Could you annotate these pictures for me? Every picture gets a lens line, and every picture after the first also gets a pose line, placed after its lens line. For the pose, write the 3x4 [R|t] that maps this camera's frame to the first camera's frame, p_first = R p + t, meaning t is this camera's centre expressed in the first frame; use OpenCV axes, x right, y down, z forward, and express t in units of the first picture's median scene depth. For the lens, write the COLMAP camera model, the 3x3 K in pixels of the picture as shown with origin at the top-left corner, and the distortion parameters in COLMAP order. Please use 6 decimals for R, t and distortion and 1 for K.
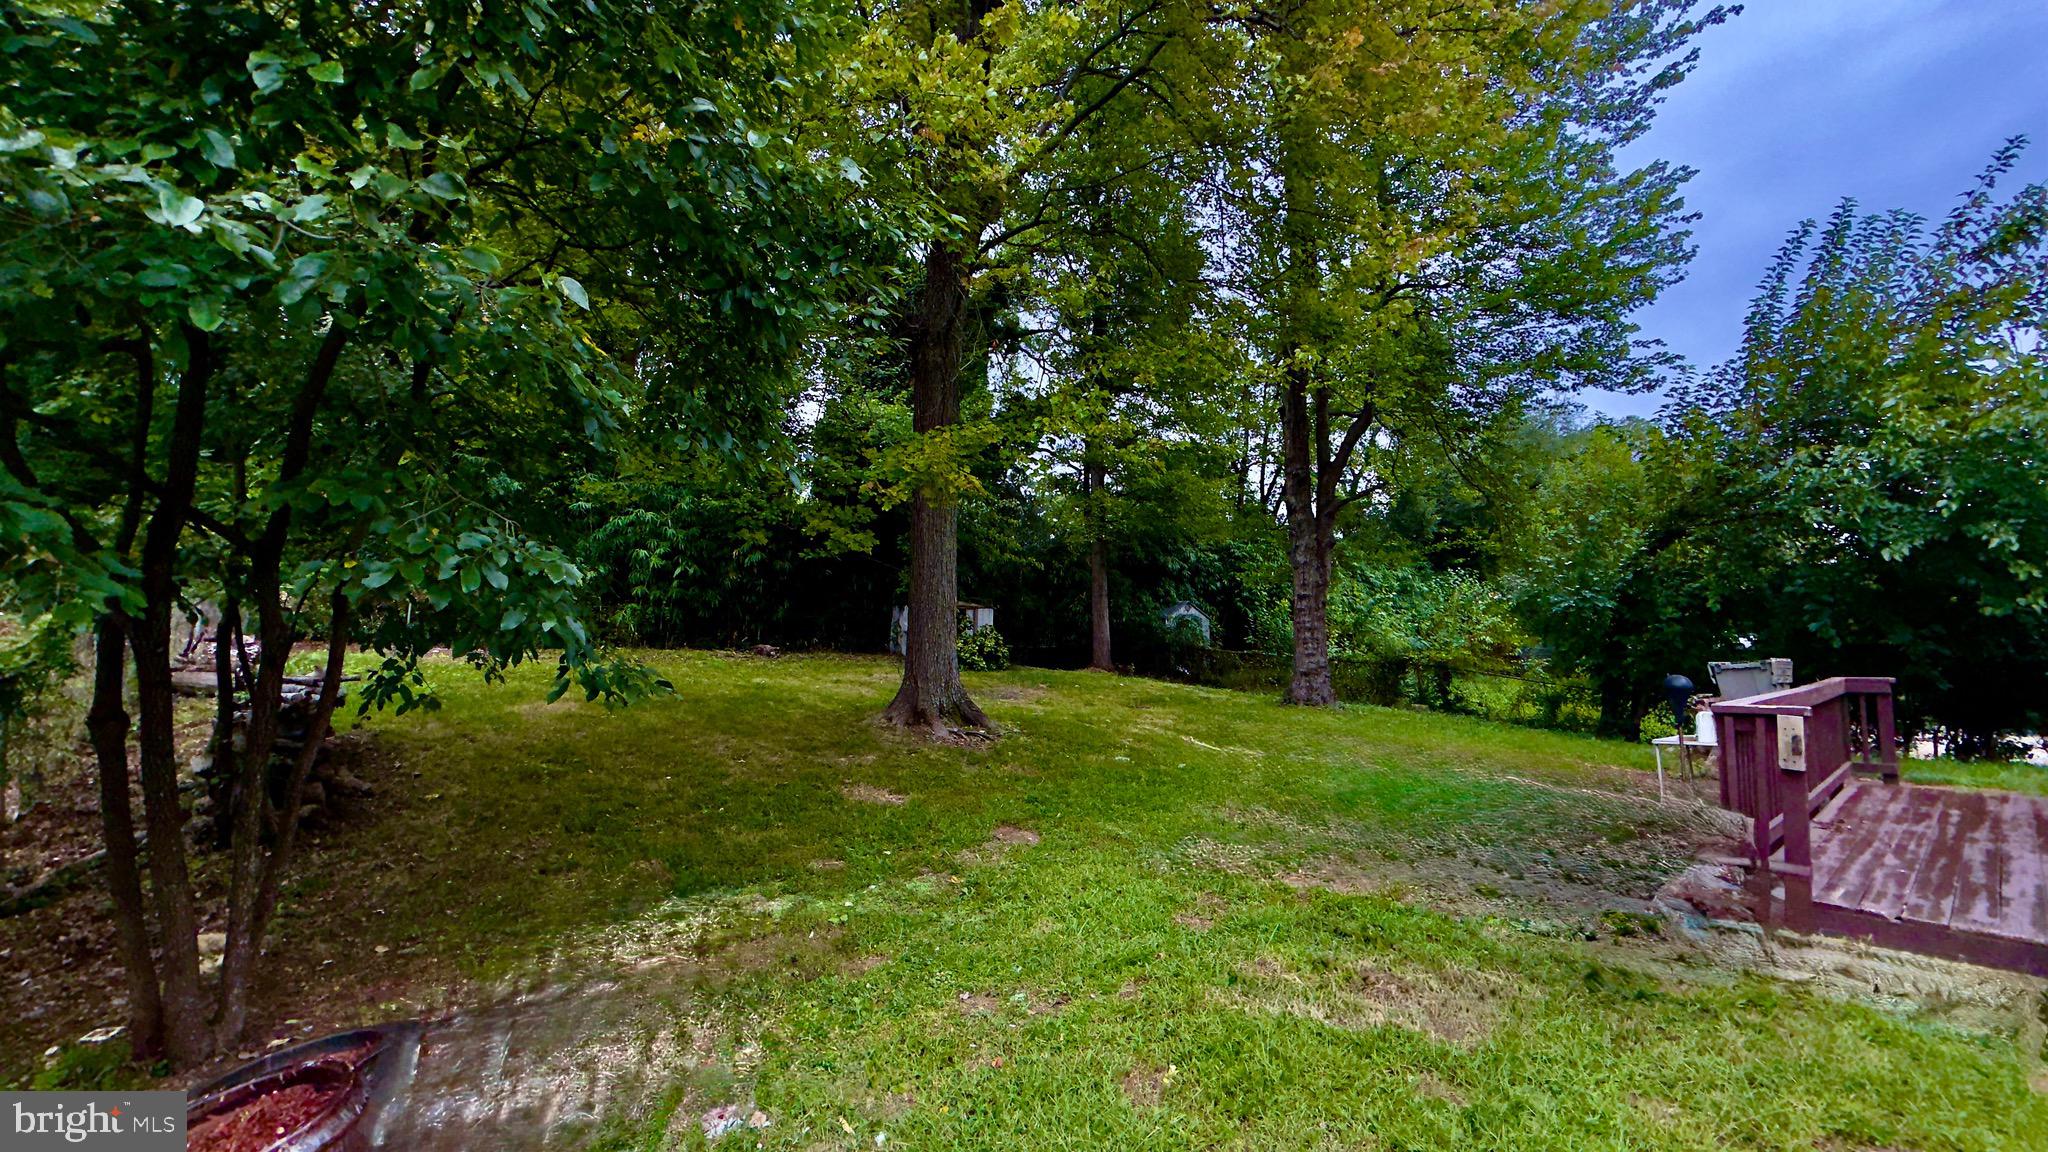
lens RADIAL K [[813.5, 0, 1016.7], [0, 813.5, 575.7], [0, 0, 1]] dist [-0.008414, 0.000817]
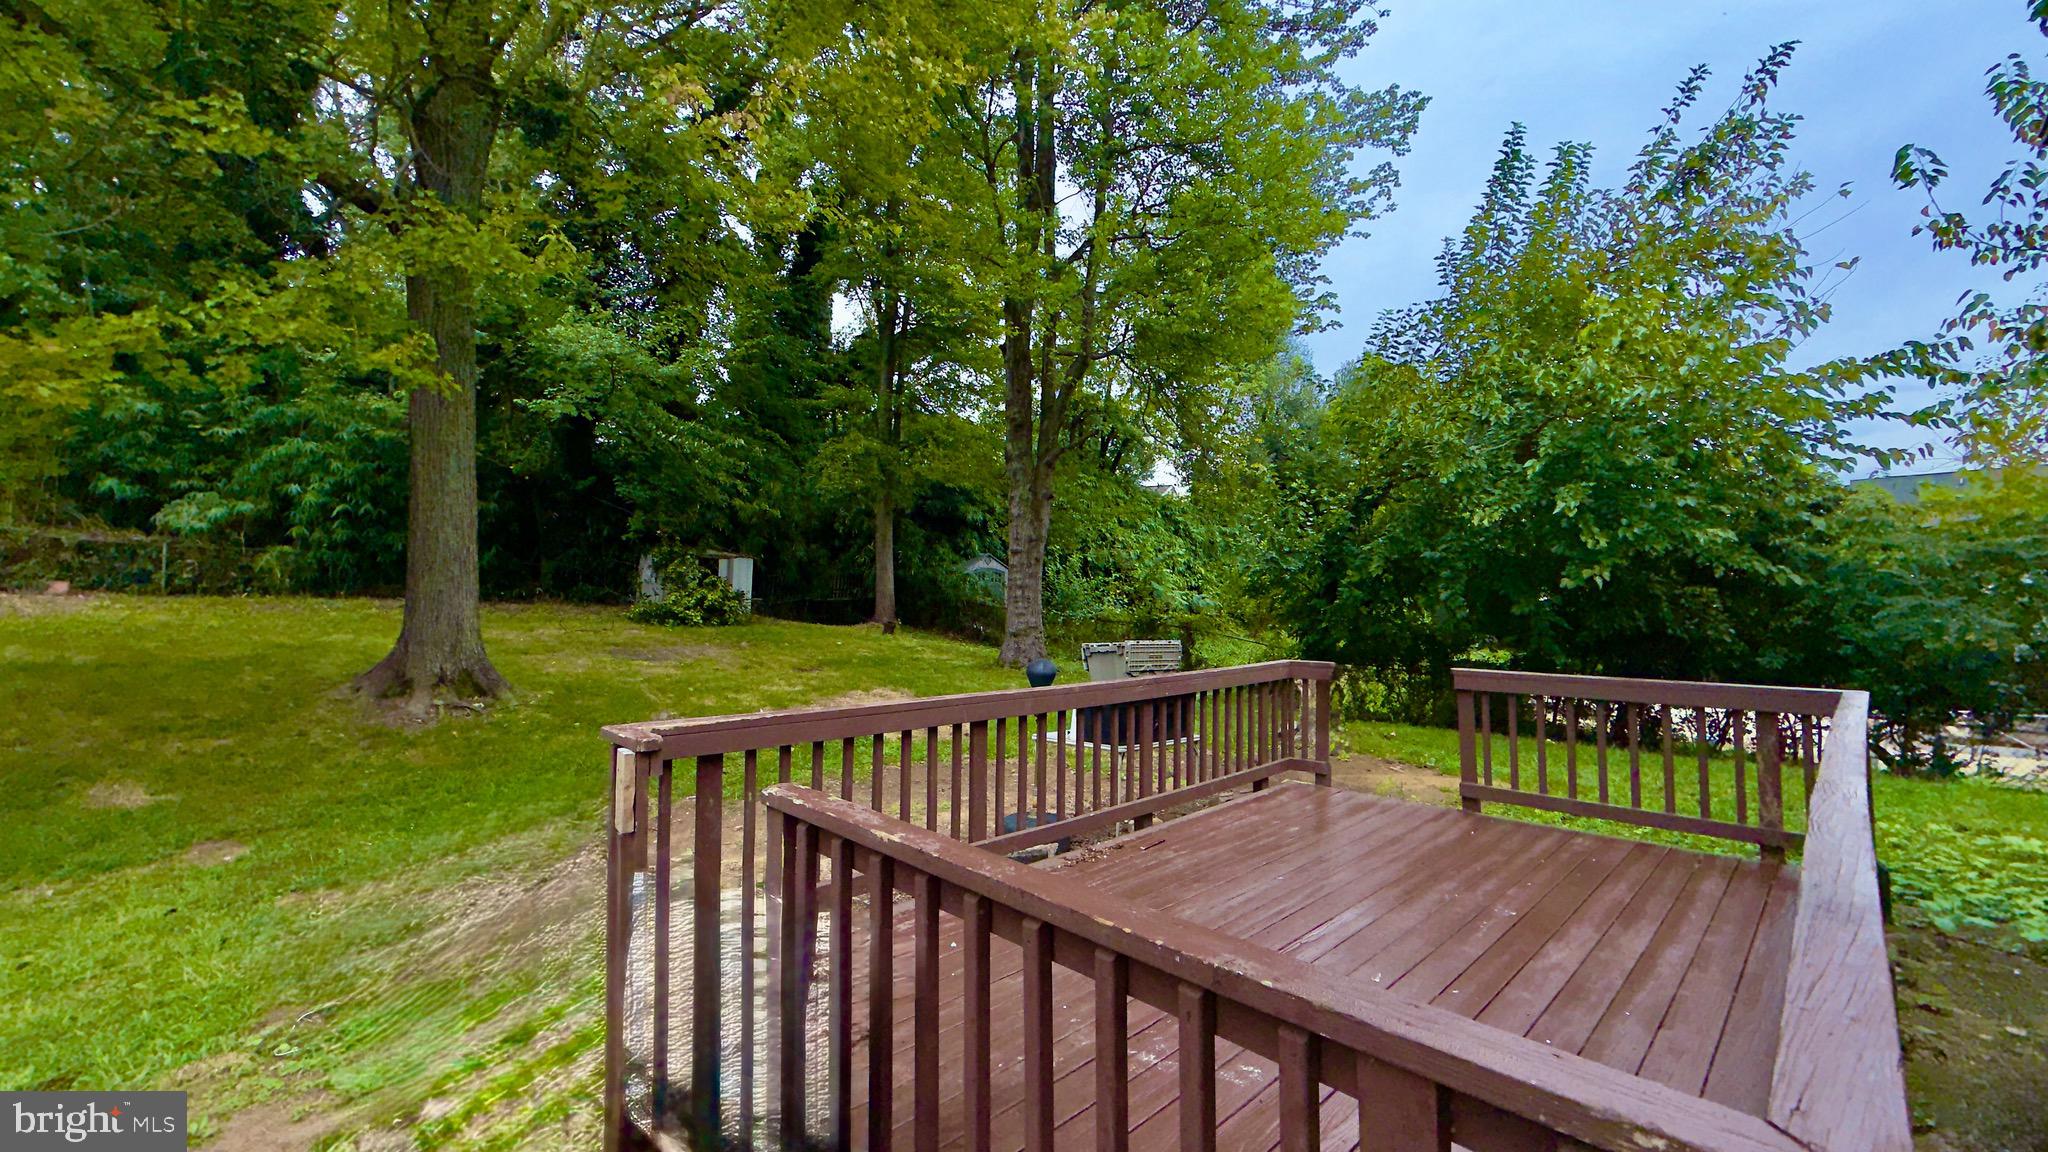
lens RADIAL K [[813.5, 0, 1033.0], [0, 813.5, 579.8], [0, 0, 1]] dist [-0.008414, 0.000817]
pose [[0.996667, 0.015513, 0.080088, 0.262327], [-0.020847, 0.997589, 0.066194, -0.003867], [-0.078868, -0.067643, 0.994588, 0.064557]]
